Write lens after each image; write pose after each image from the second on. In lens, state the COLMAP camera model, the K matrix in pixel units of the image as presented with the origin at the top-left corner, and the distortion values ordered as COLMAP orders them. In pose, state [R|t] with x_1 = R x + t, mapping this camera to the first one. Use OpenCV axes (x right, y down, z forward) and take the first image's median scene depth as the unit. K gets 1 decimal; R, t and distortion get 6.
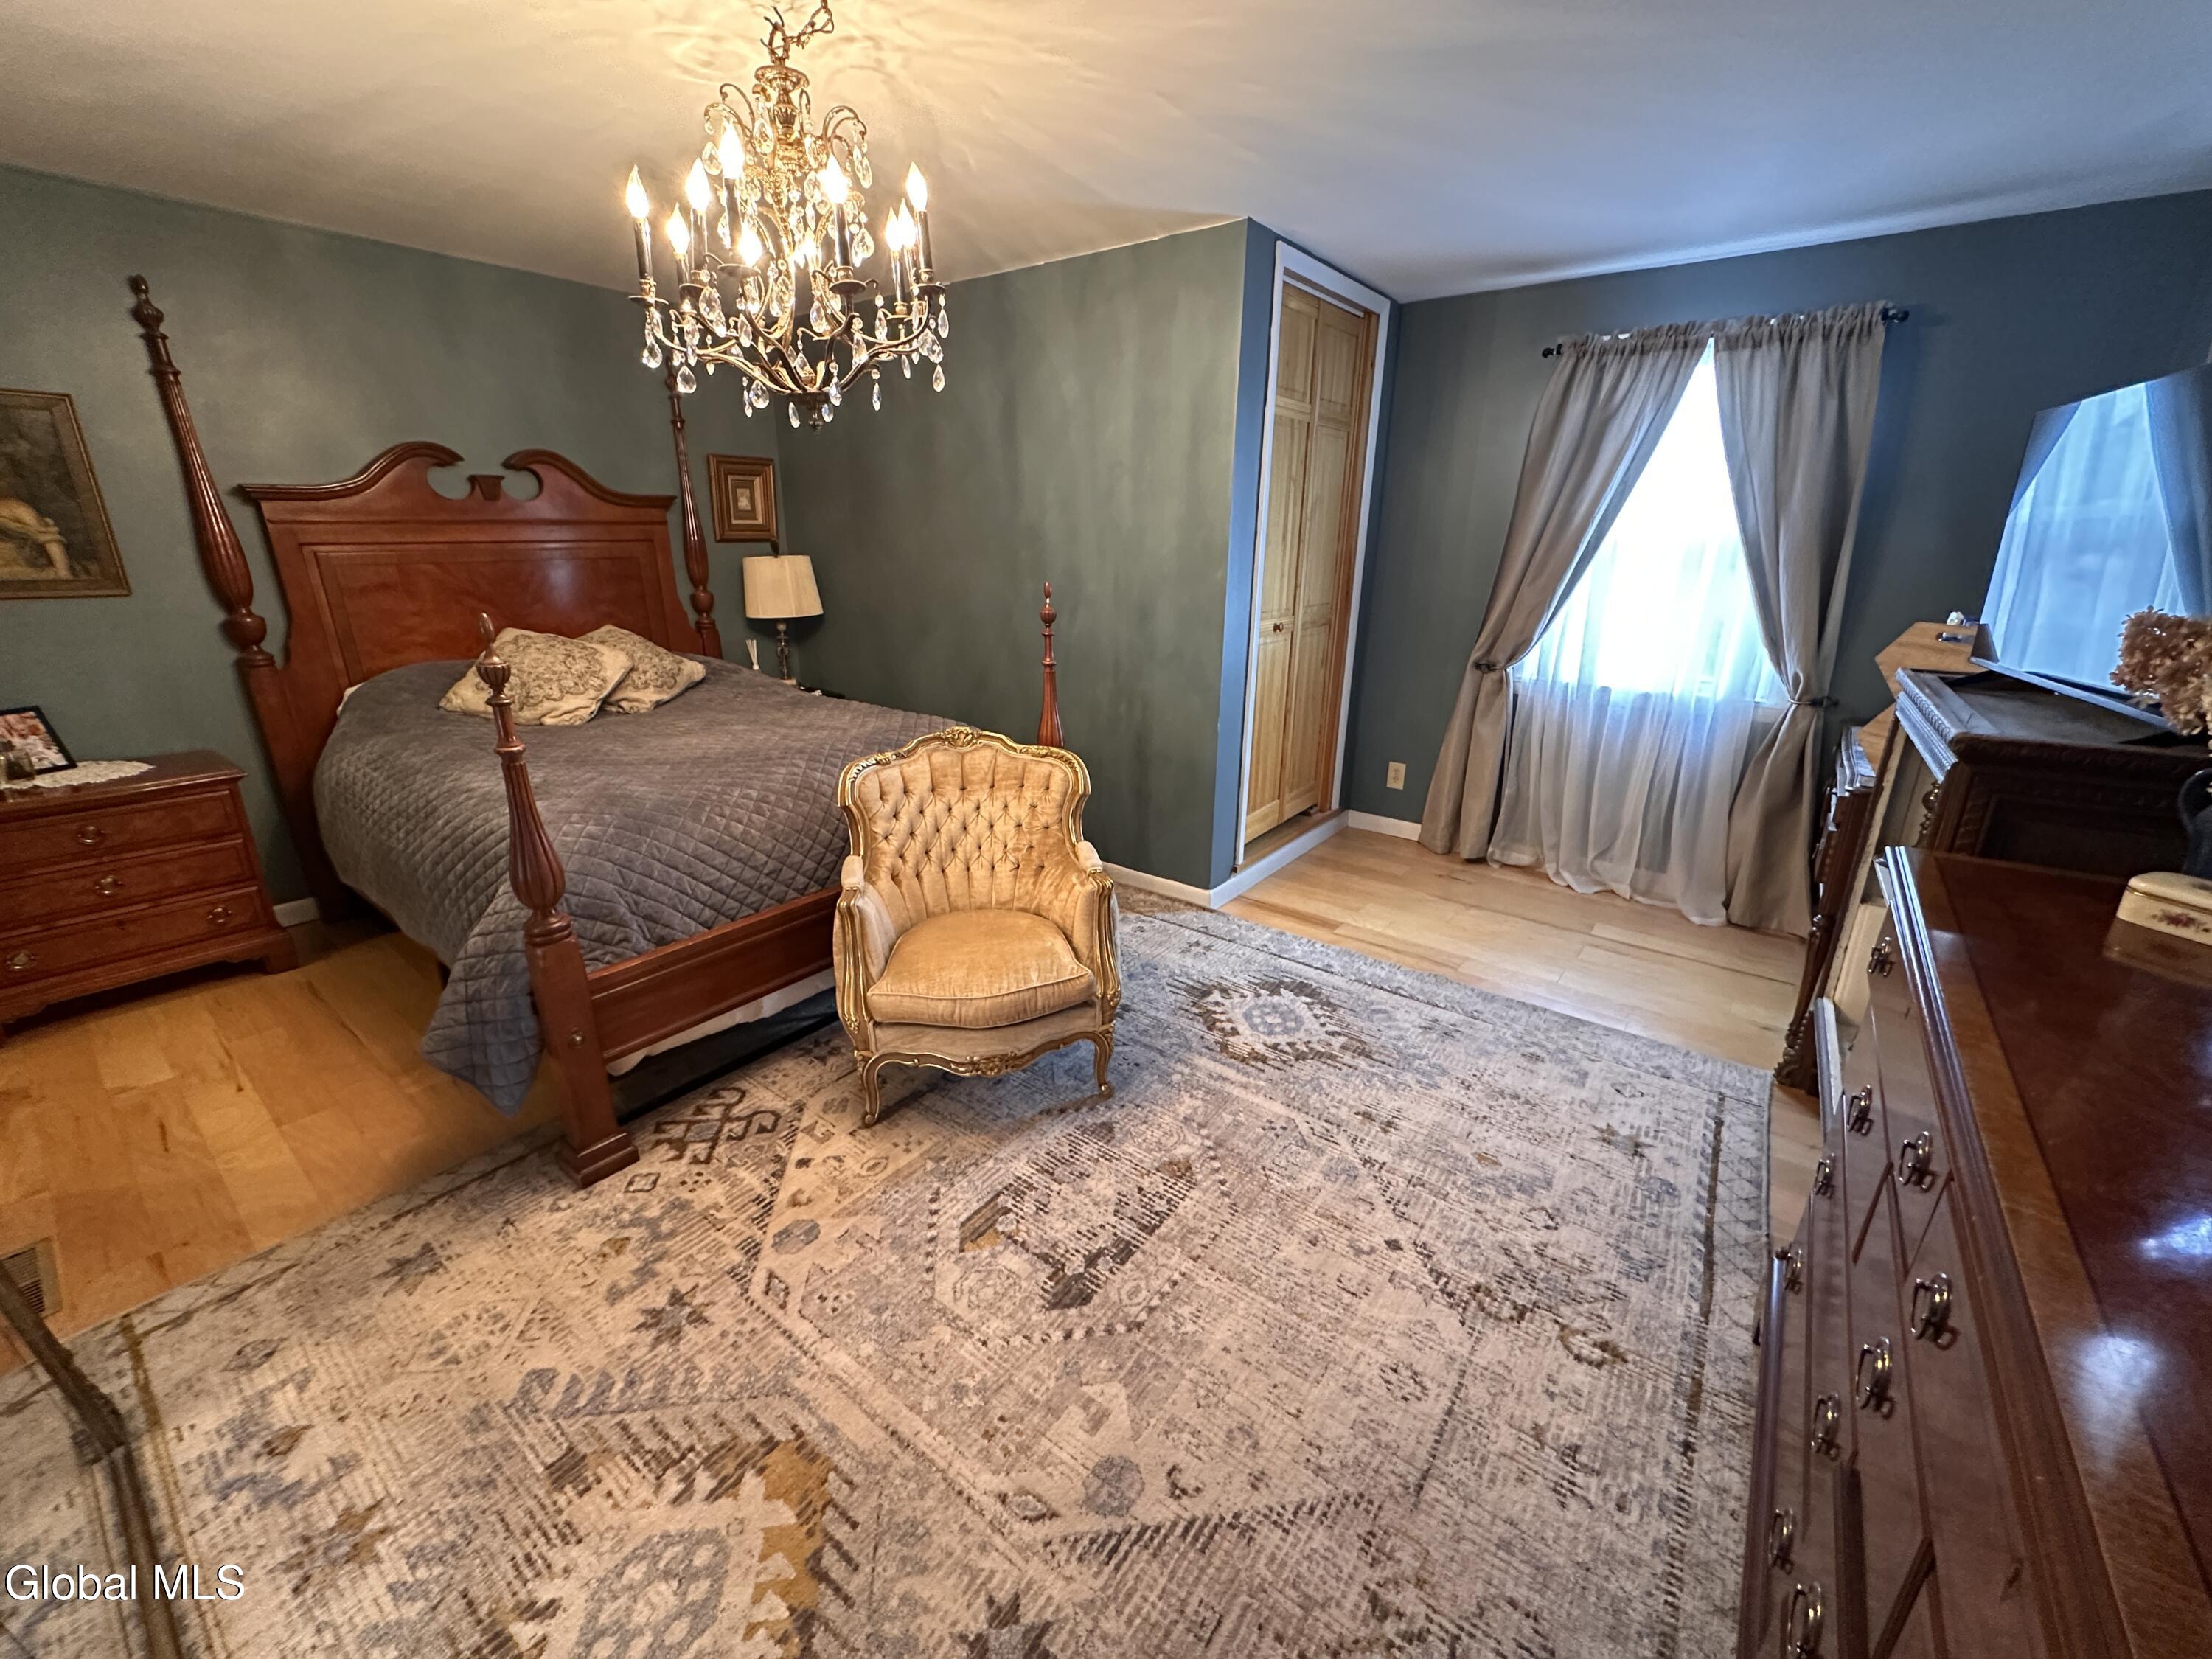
lens RADIAL K [[882.2, 0, 1104.8], [0, 882.2, 827.1], [0, 0, 1]] dist [-0.001600, 0.000638]
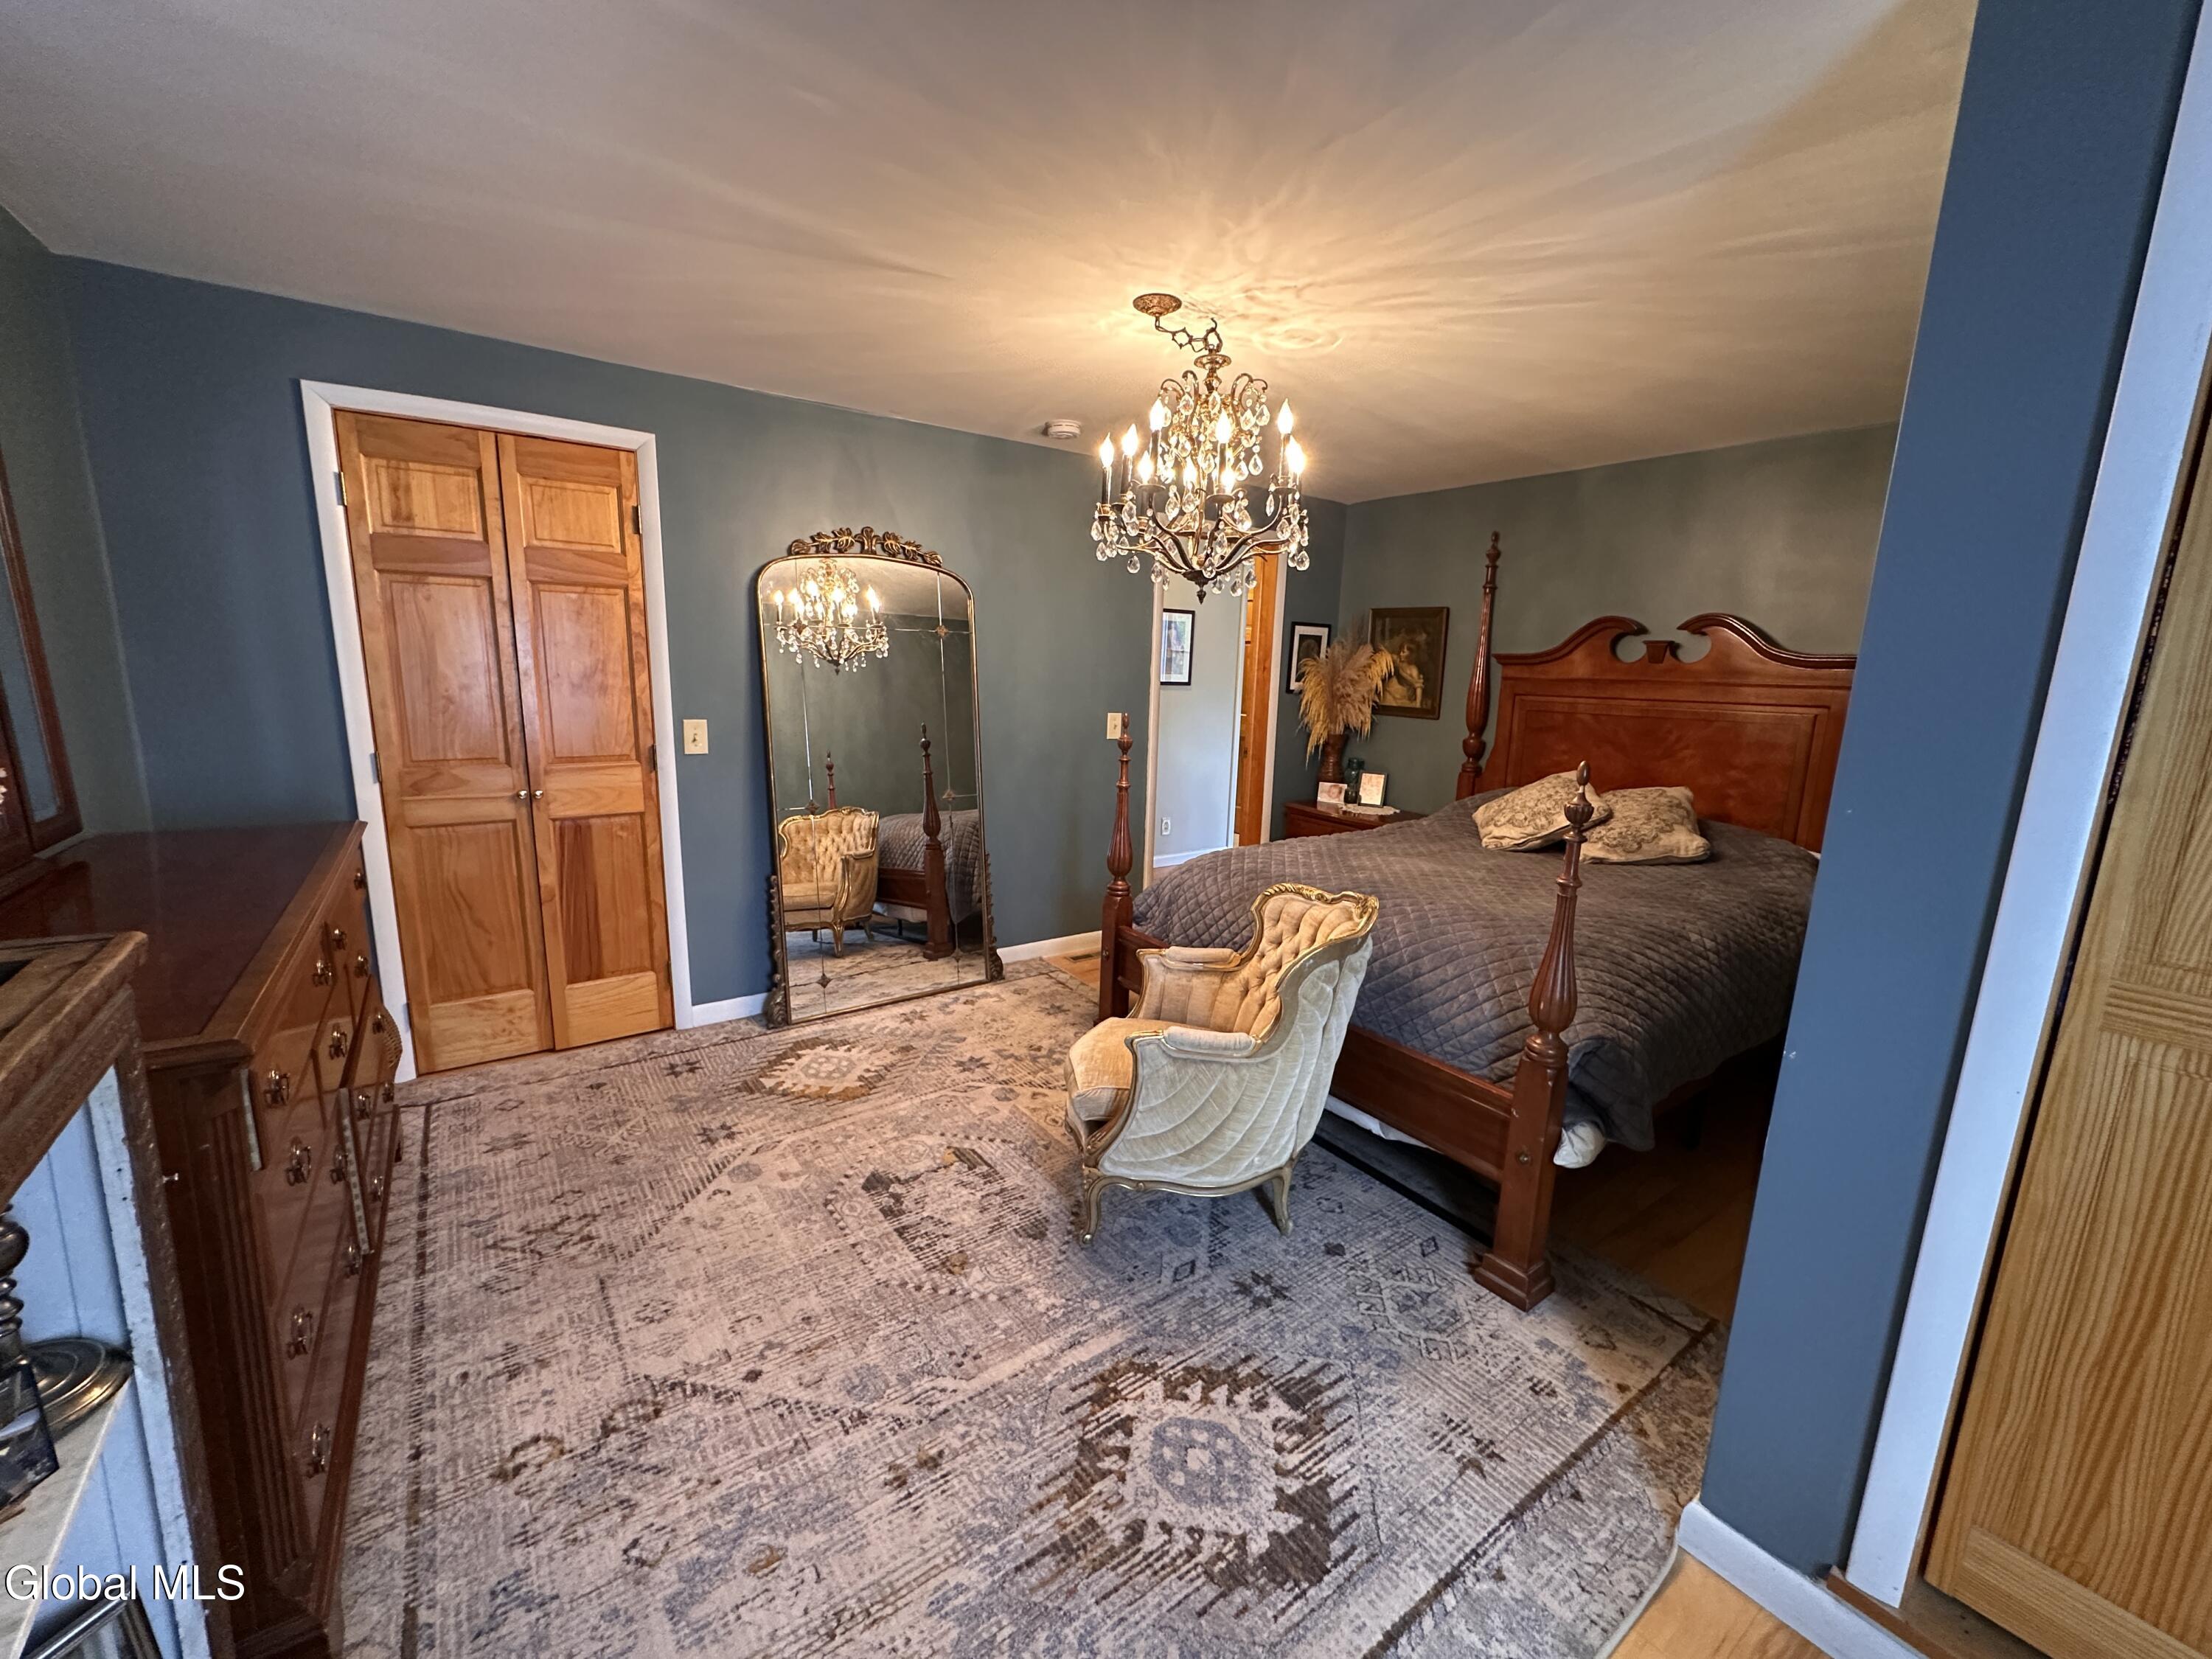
lens RADIAL K [[882.2, 0, 1104.1], [0, 882.2, 826.6], [0, 0, 1]] dist [-0.001600, 0.000638]
pose [[-0.289095, 0.155337, -0.944613, 1.069130], [-0.337990, 0.906637, 0.252533, -0.452463], [0.895649, 0.392276, -0.209602, 1.361914]]
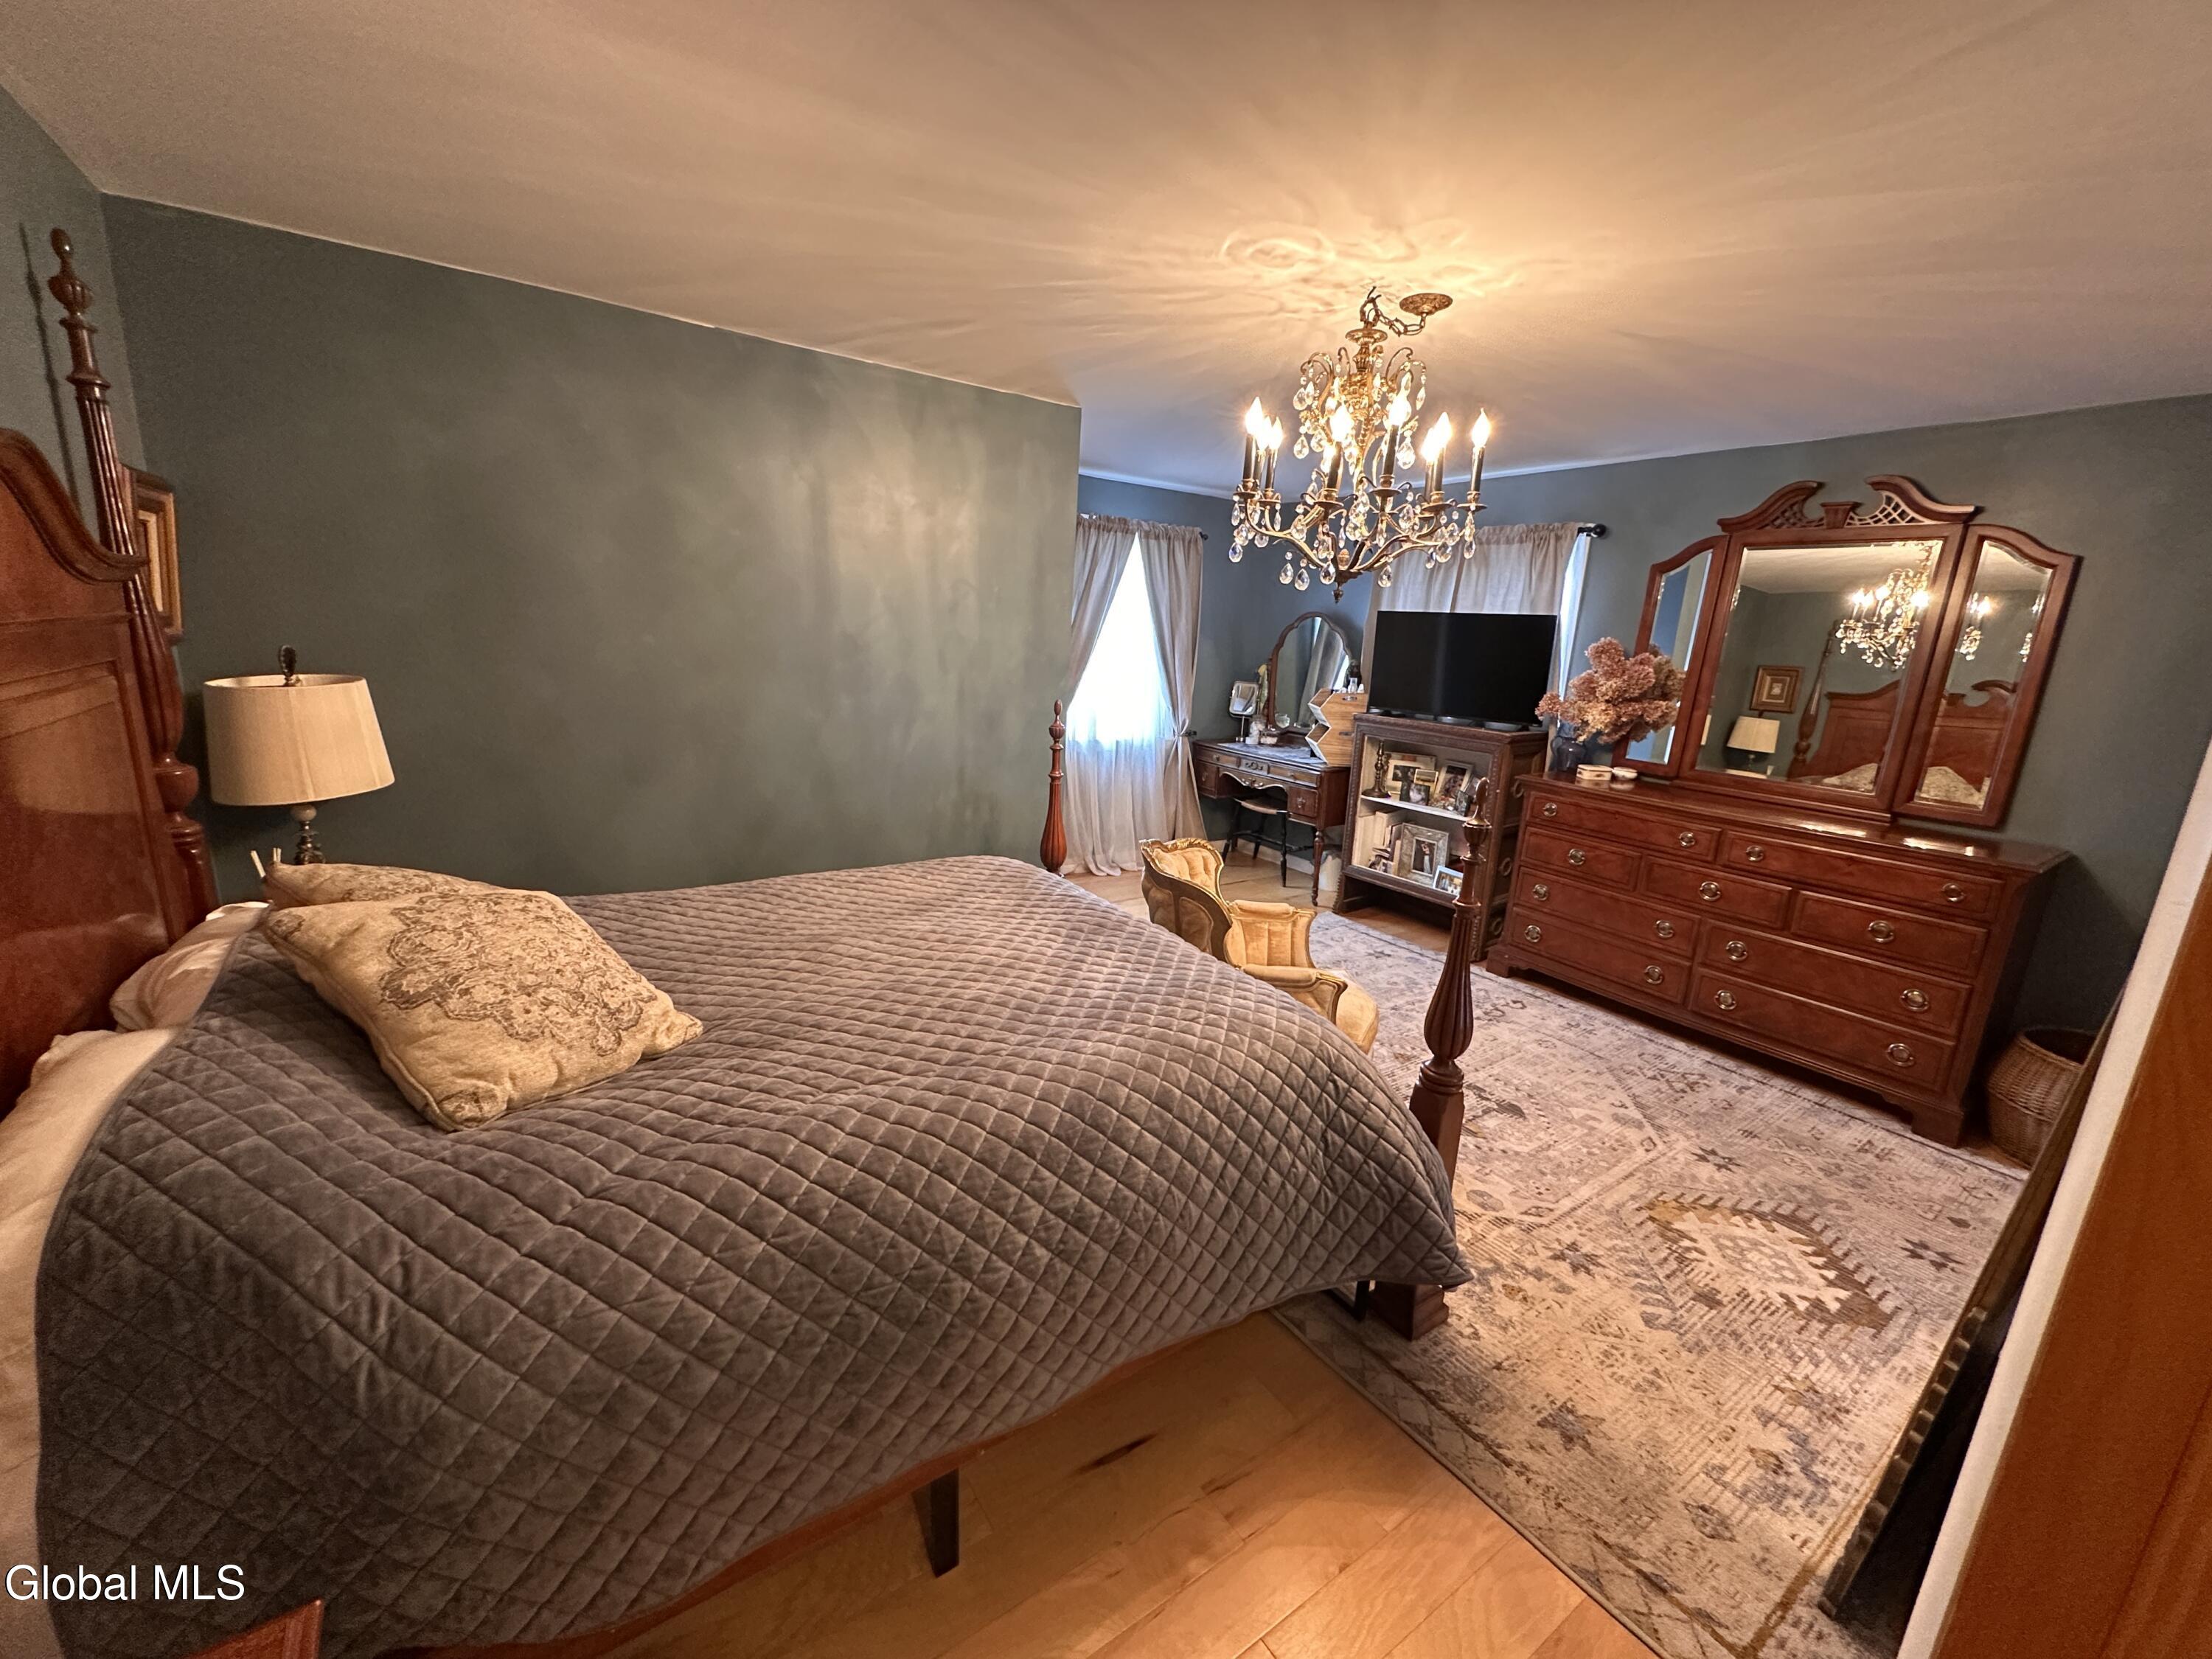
lens RADIAL K [[882.2, 0, 1105.6], [0, 882.2, 826.1], [0, 0, 1]] dist [-0.001600, 0.000638]
pose [[0.306587, -0.203208, 0.929898, -1.721731], [0.254942, 0.958782, 0.125465, -0.407396], [-0.917065, 0.198604, 0.345756, 0.996666]]
